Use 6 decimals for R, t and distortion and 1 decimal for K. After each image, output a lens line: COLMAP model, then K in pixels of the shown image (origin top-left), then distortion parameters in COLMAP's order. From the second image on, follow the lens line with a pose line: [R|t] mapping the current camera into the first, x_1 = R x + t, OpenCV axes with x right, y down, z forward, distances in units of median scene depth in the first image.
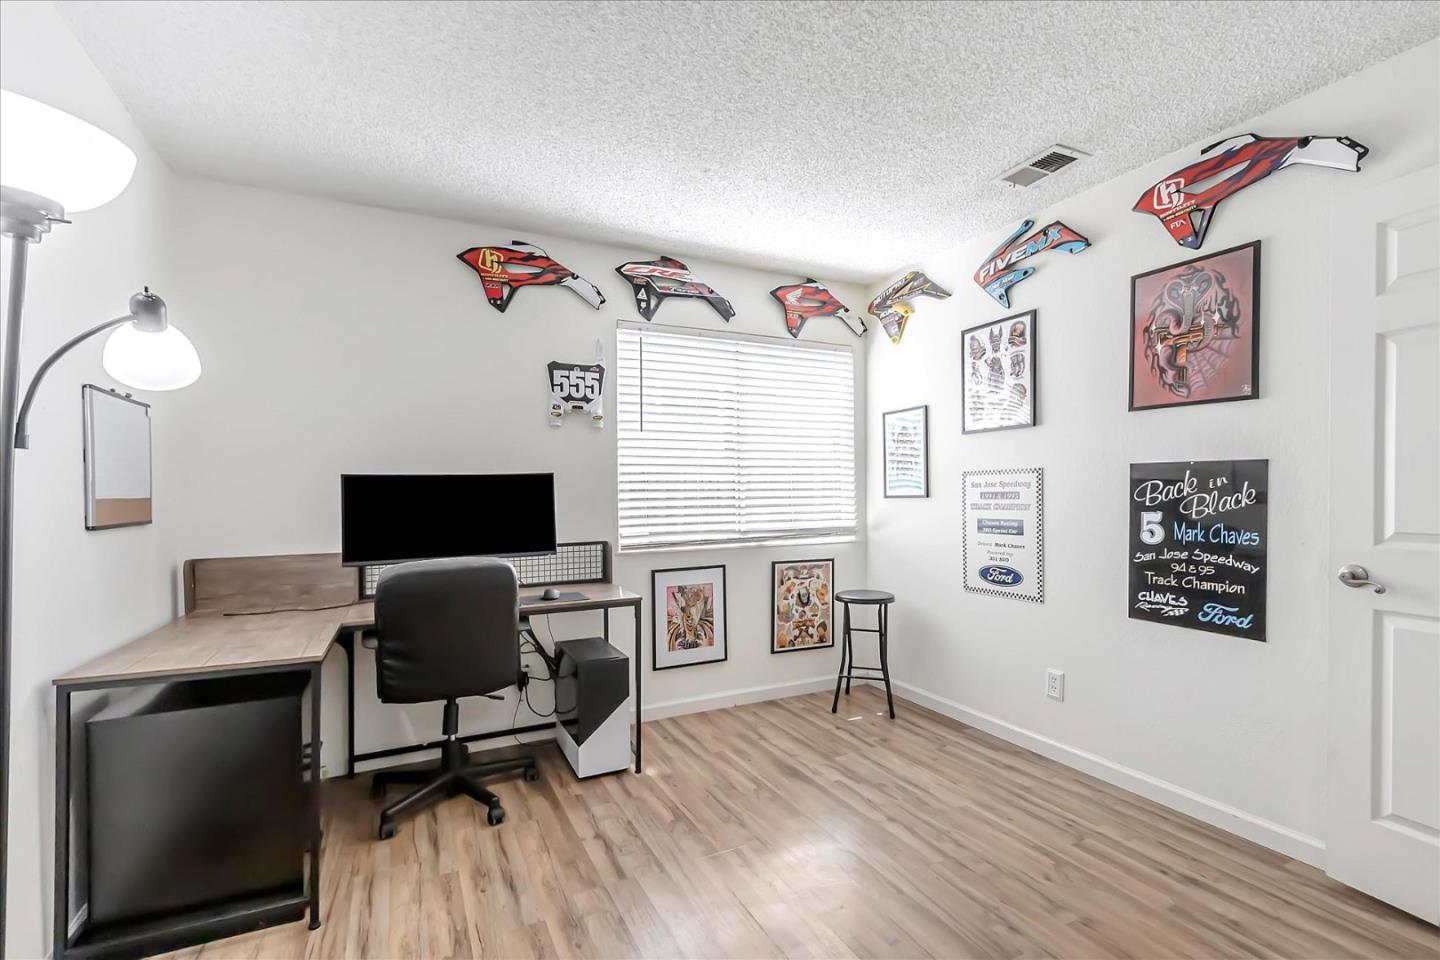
lens RADIAL K [[658.7, 0, 723.4], [0, 658.7, 489.4], [0, 0, 1]] dist [0.002148, -0.001707]
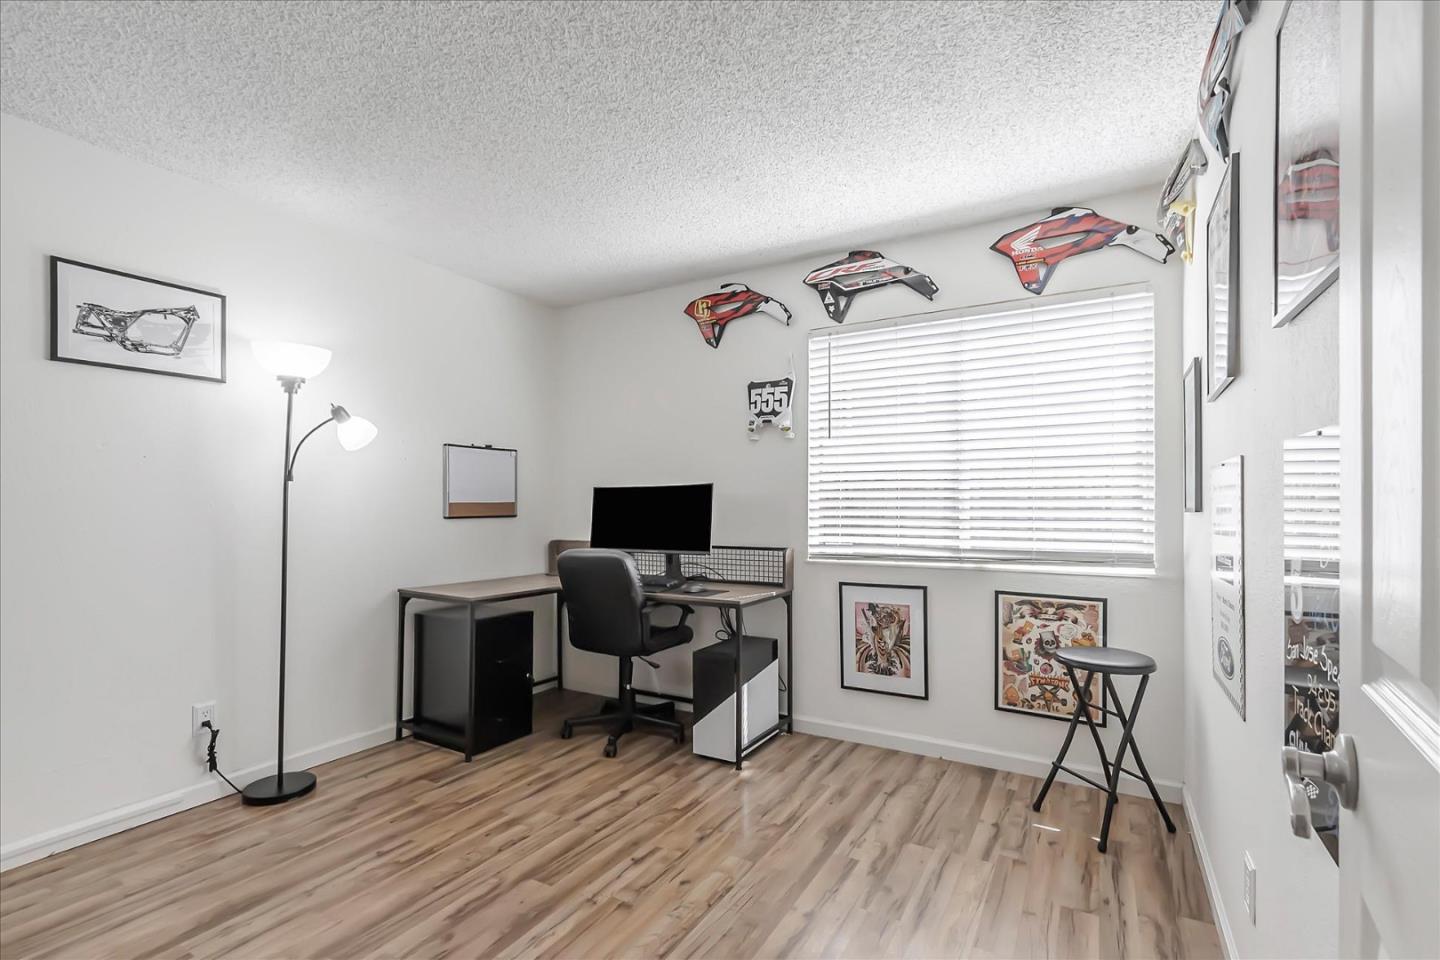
lens RADIAL K [[658.7, 0, 723.1], [0, 658.7, 488.8], [0, 0, 1]] dist [0.002148, -0.001707]
pose [[0.548812, -0.009829, -0.835888, 0.610941], [0.000304, 0.999933, -0.011559, -0.002078], [0.835946, 0.006090, 0.548778, 0.336773]]
